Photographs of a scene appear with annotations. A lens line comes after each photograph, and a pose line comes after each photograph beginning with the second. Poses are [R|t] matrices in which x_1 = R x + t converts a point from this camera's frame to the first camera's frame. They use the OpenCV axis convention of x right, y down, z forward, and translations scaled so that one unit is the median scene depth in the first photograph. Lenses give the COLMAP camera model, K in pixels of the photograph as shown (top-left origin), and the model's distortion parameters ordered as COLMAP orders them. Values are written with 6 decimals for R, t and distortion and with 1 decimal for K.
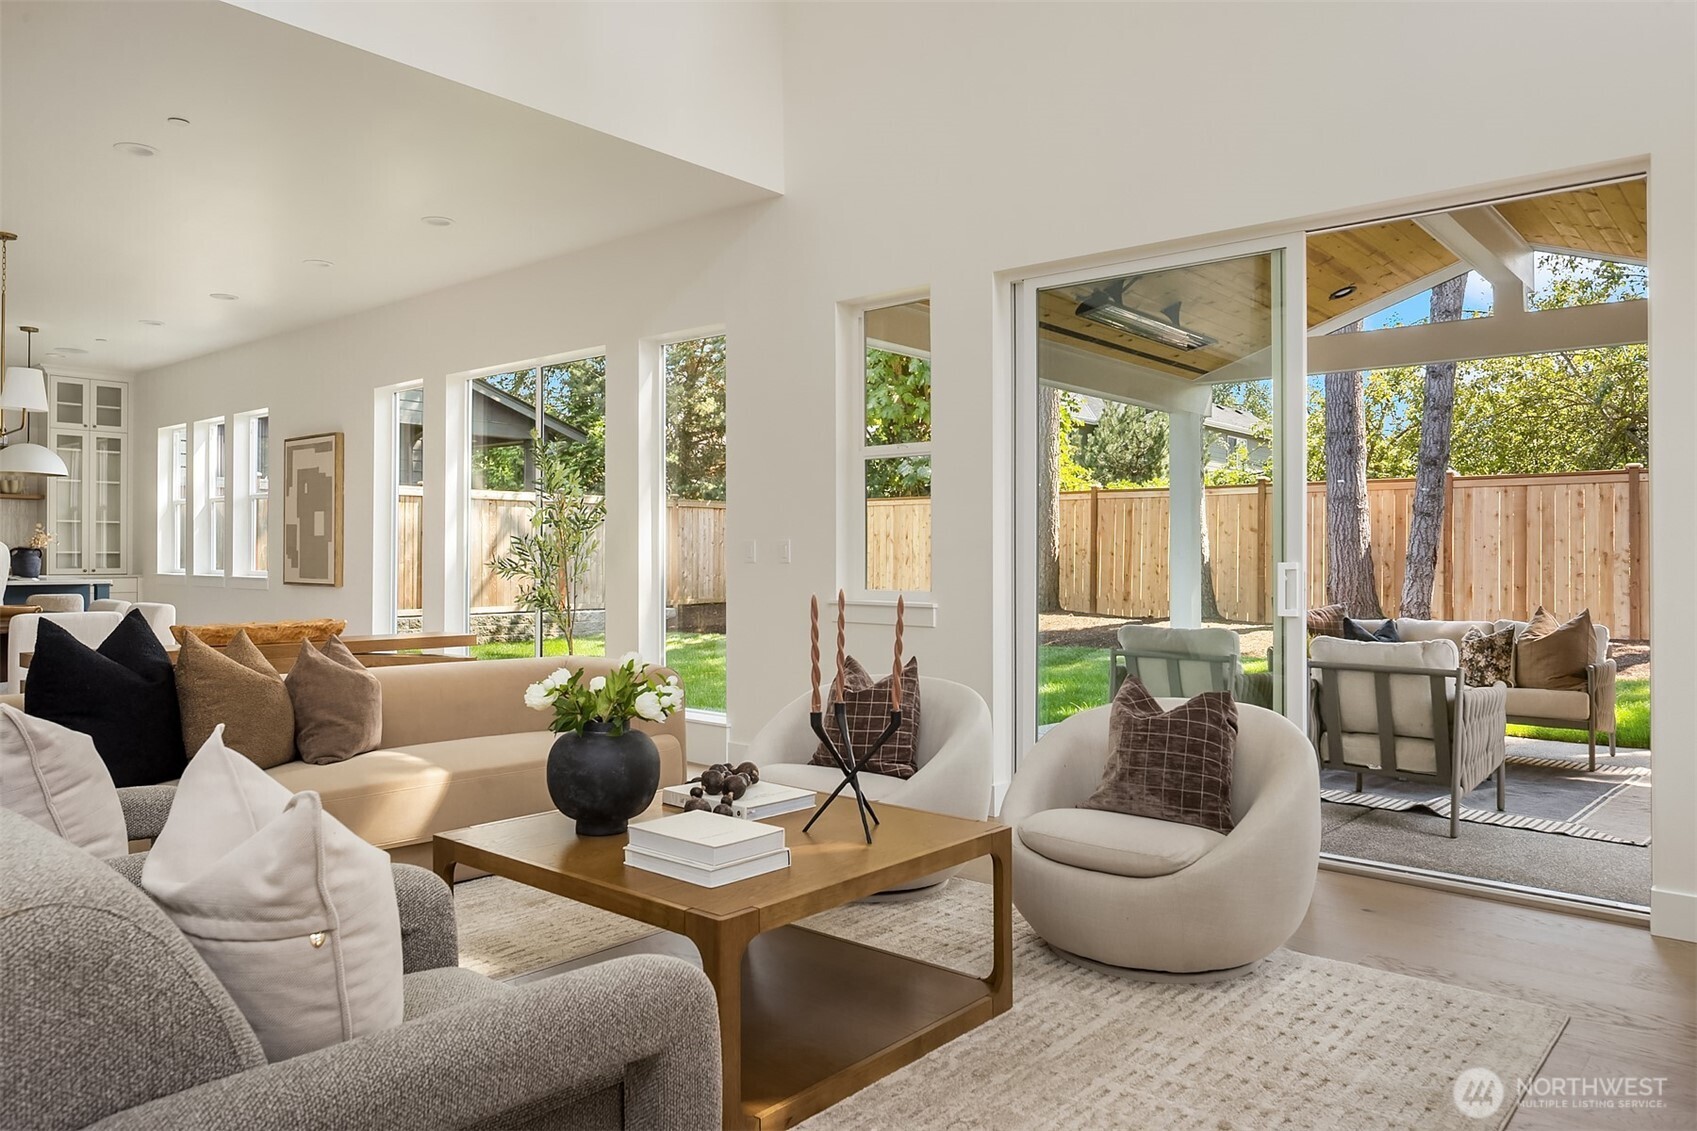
lens RADIAL K [[1160.9, 0, 848.5], [0, 1160.9, 565.5], [0, 0, 1]] dist [-0.002461, -0.001460]
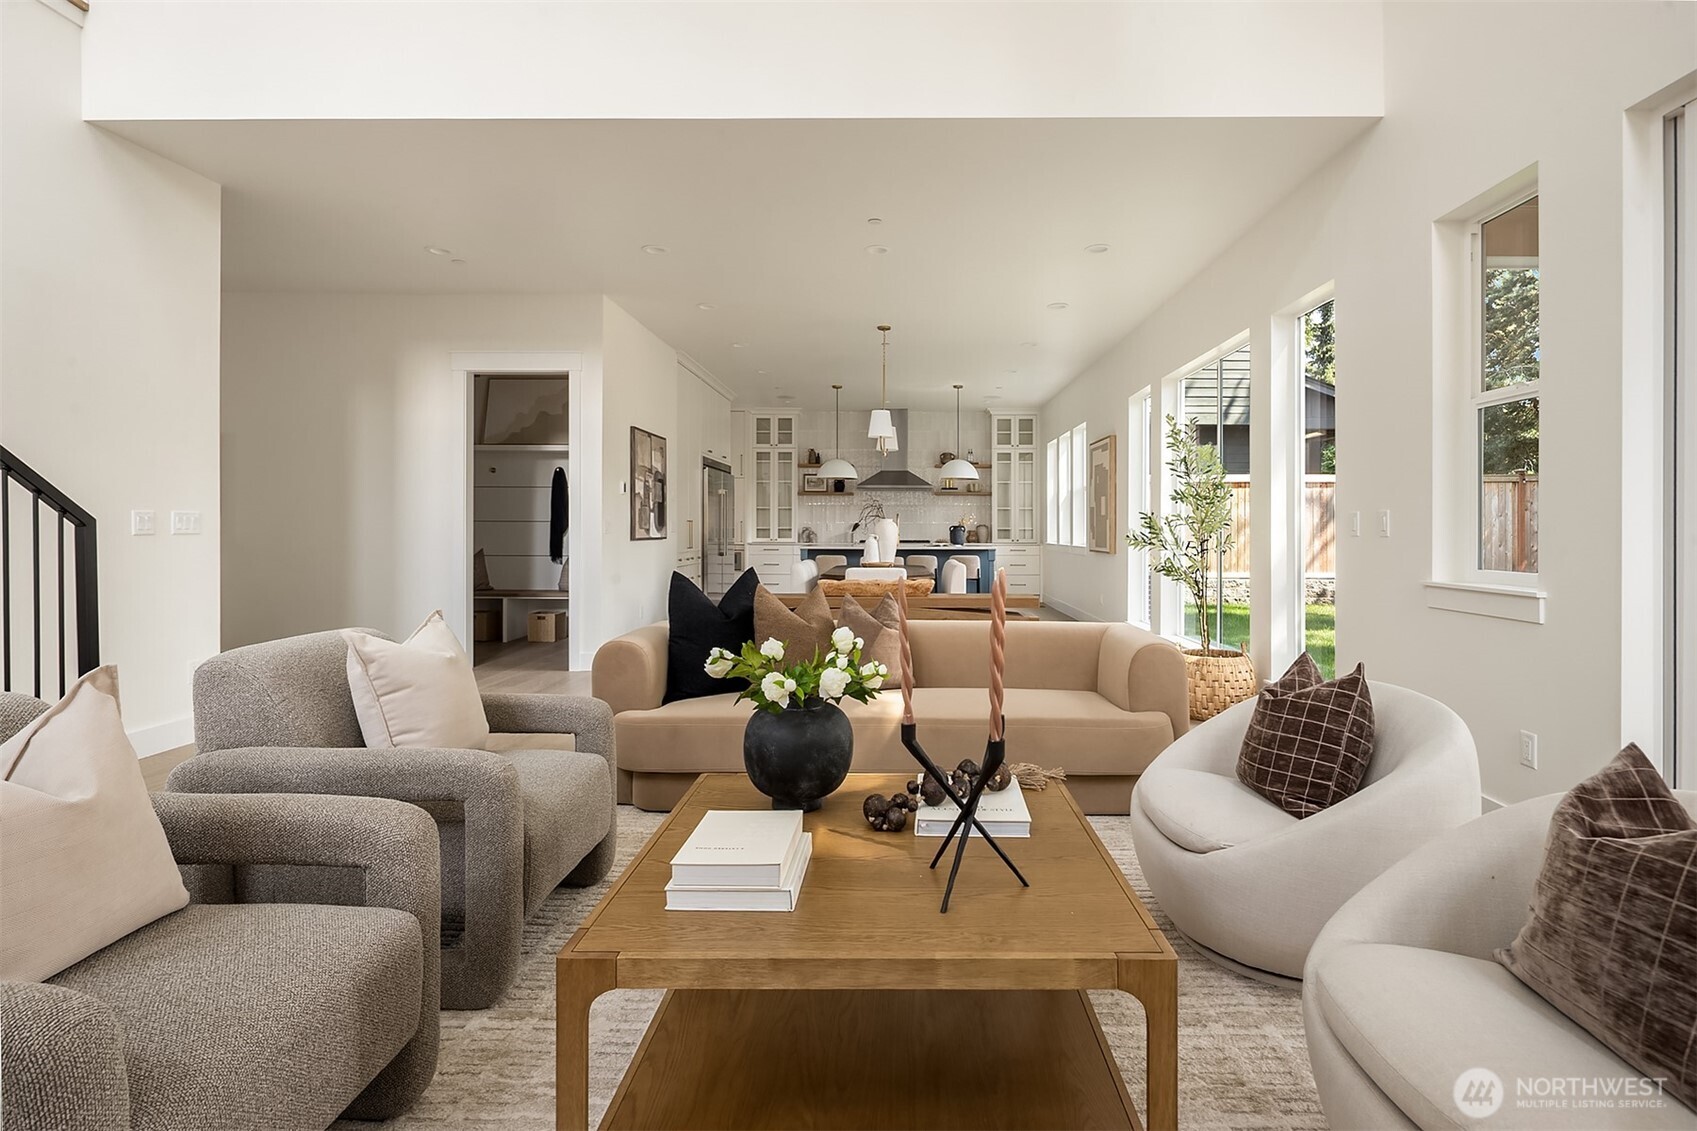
lens RADIAL K [[859.4, 0, 851.5], [0, 859.4, 540.5], [0, 0, 1]] dist [-0.002024, -0.001083]
pose [[0.640431, 0.004854, -0.768001, 0.178240], [-0.002380, 0.999988, 0.004336, -0.000779], [0.768012, -0.000949, 0.640434, 0.265131]]
